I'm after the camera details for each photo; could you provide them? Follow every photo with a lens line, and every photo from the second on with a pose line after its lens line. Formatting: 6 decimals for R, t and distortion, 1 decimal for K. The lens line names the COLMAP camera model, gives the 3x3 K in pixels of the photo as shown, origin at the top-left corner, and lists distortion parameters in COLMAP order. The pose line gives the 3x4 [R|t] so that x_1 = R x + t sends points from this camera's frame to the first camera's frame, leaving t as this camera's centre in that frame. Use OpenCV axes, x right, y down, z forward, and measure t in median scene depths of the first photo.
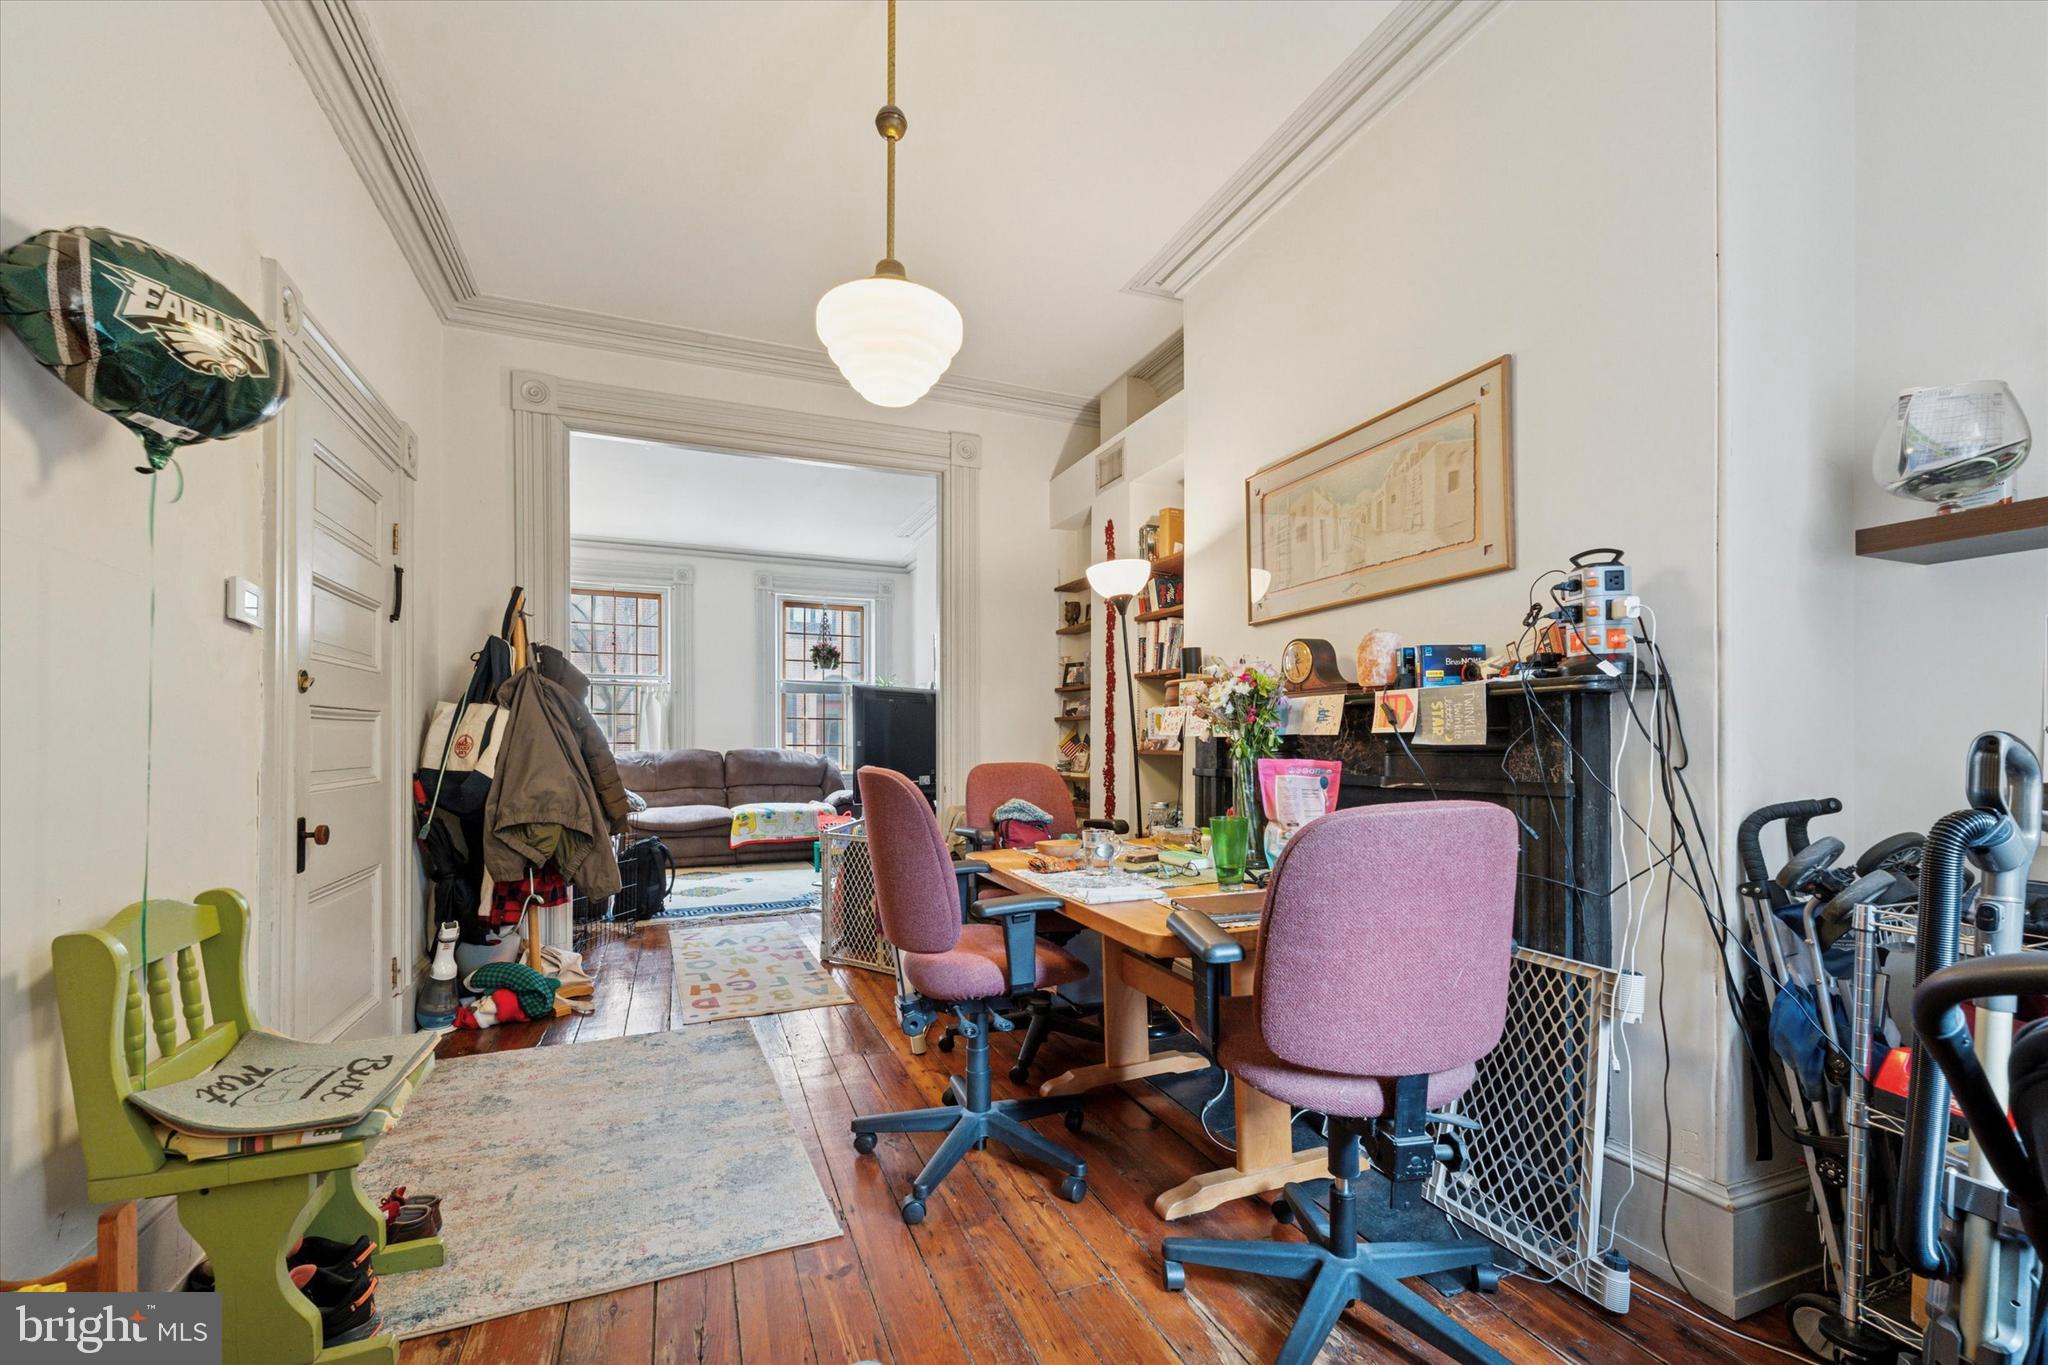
lens RADIAL K [[848.5, 0, 1023.5], [0, 848.5, 738.5], [0, 0, 1]] dist [-0.002092, -0.000425]
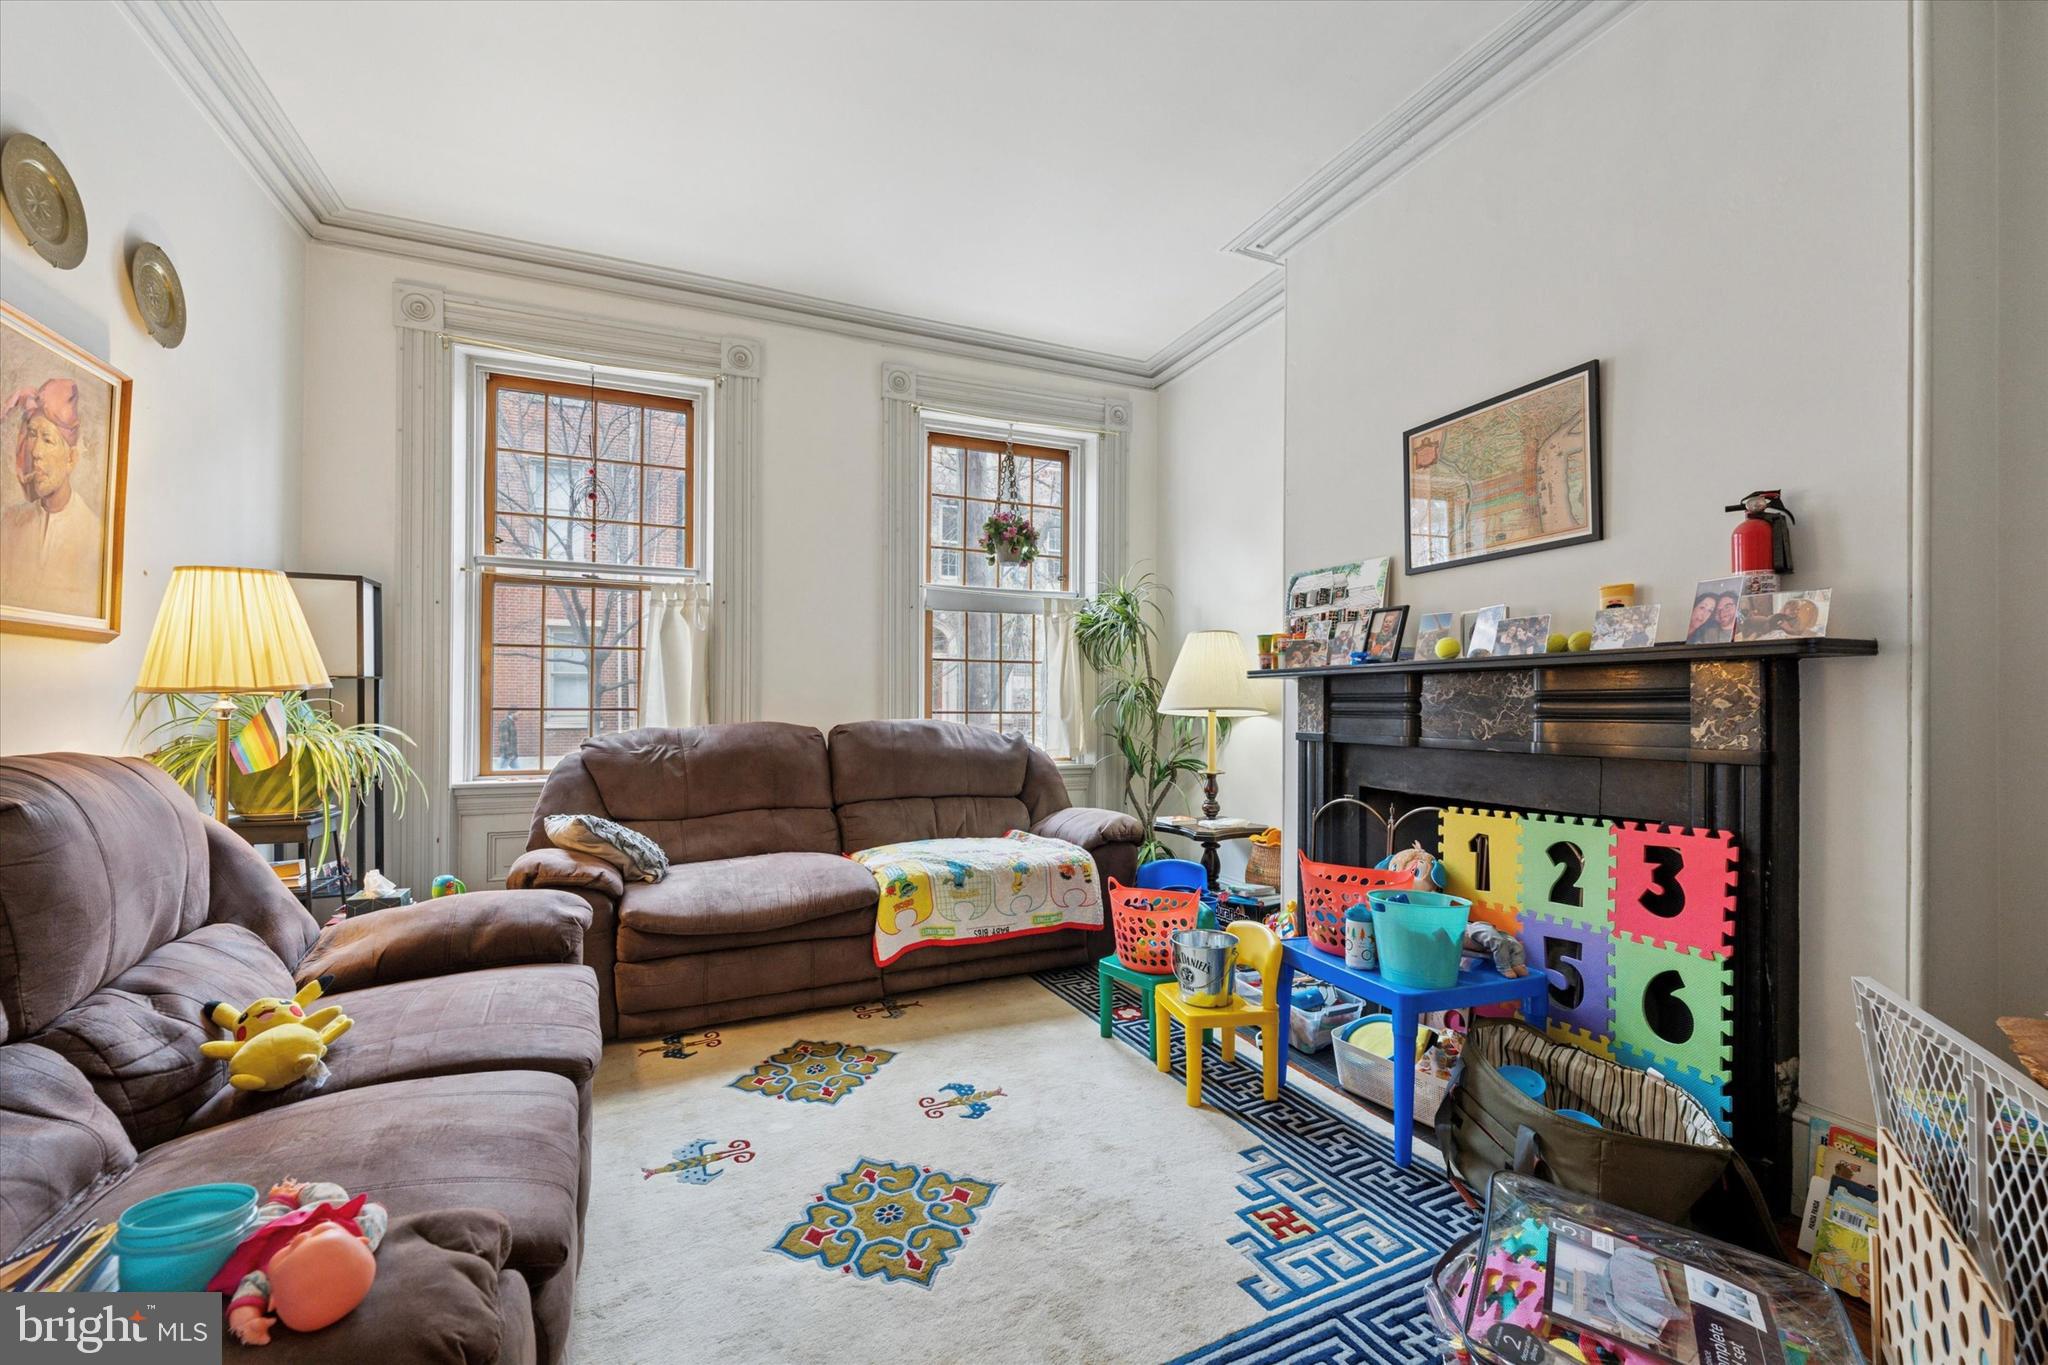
lens RADIAL K [[821.1, 0, 1022.6], [0, 821.1, 677.7], [0, 0, 1]] dist [-0.000657, -0.000169]
pose [[0.998868, 0.003738, 0.047425, -0.265529], [-0.002811, 0.999804, -0.019602, -0.003311], [-0.047489, 0.019447, 0.998682, 0.536477]]
